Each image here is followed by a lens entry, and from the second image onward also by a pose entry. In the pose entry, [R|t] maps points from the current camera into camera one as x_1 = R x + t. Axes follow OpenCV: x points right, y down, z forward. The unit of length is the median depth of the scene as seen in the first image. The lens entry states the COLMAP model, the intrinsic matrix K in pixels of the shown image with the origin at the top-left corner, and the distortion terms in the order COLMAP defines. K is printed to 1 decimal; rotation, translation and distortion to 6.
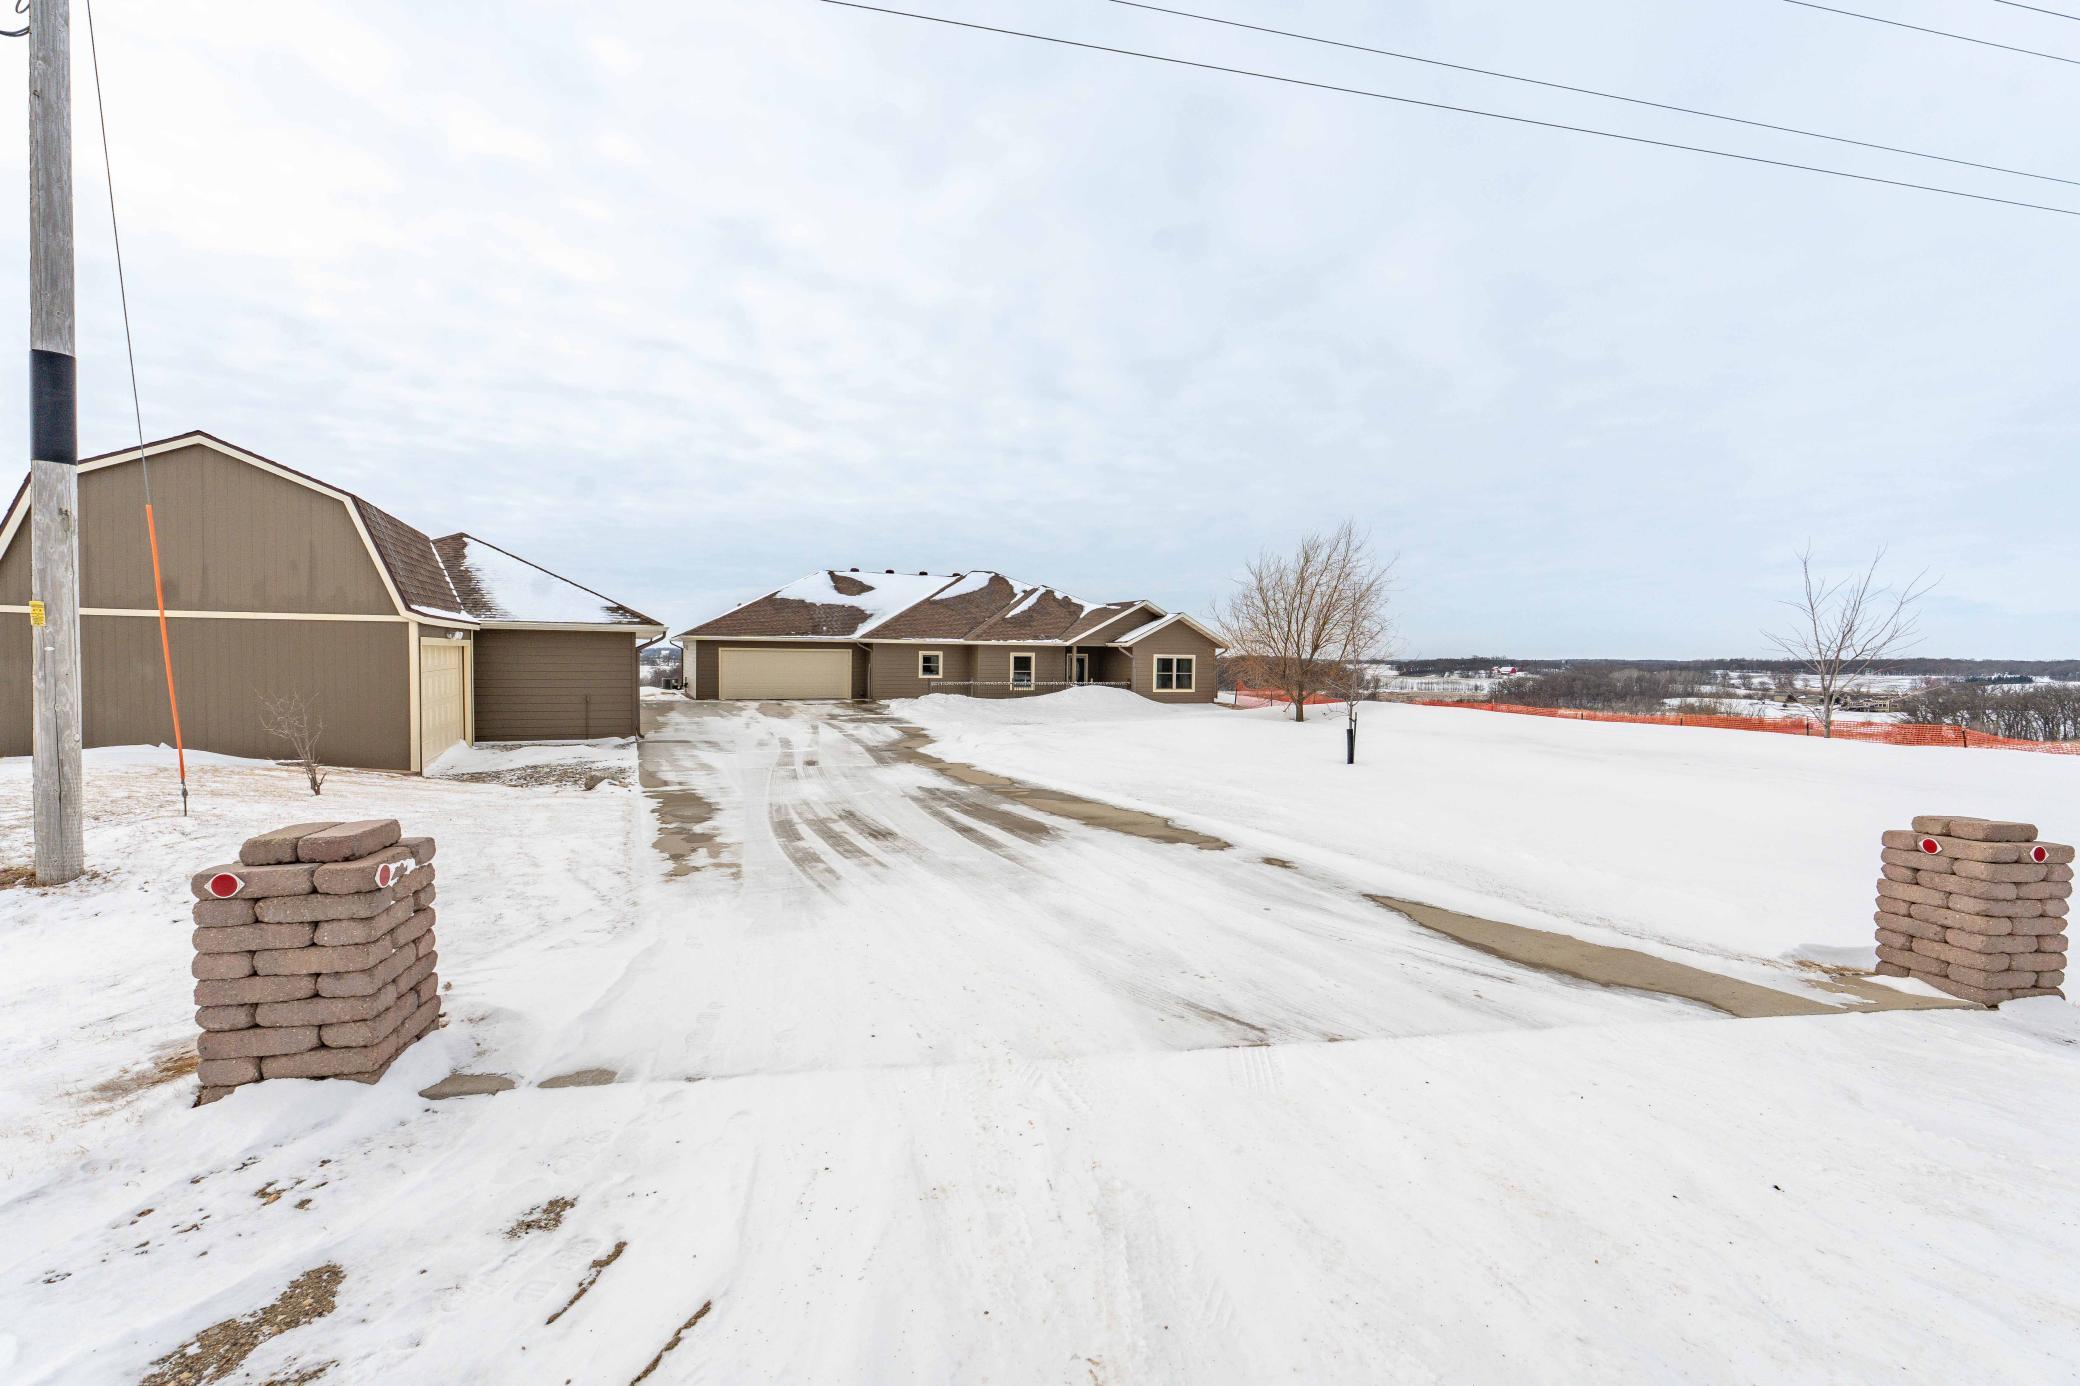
lens RADIAL K [[1332.5, 0, 1045.1], [0, 1332.5, 685.8], [0, 0, 1]] dist [-0.038165, -0.000509]
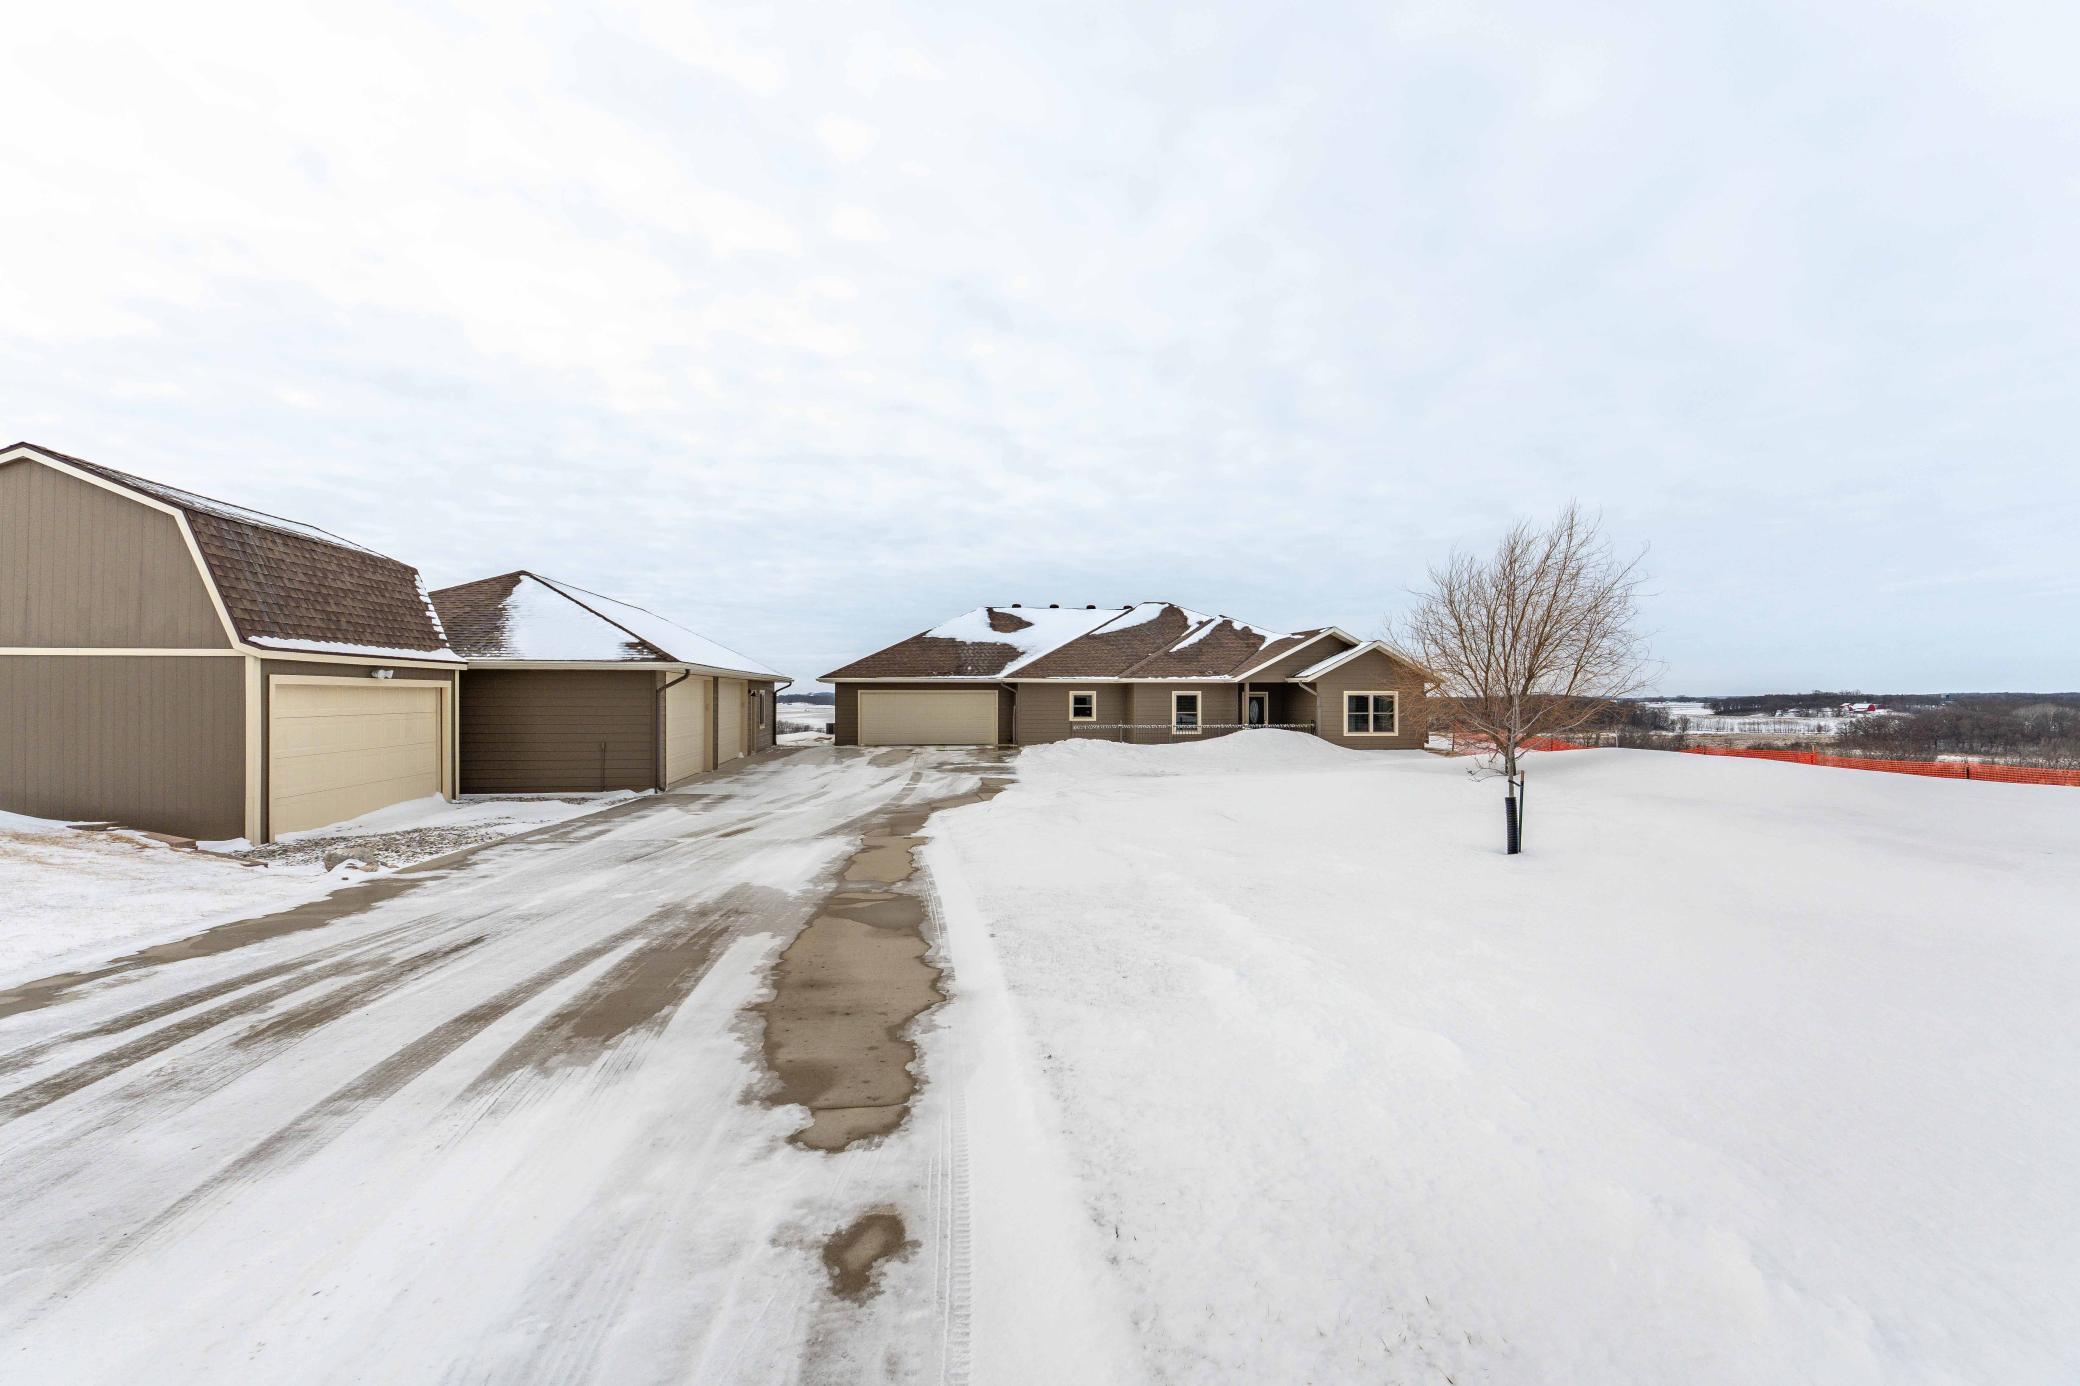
lens RADIAL K [[1085.6, 0, 1040.0], [0, 1085.6, 693.0], [0, 0, 1]] dist [-0.015361, -0.000214]
pose [[0.945339, -0.014768, -0.325756, 0.122677], [0.004003, 0.999424, -0.033692, -0.000105], [0.326066, 0.030546, 0.944853, 0.294312]]
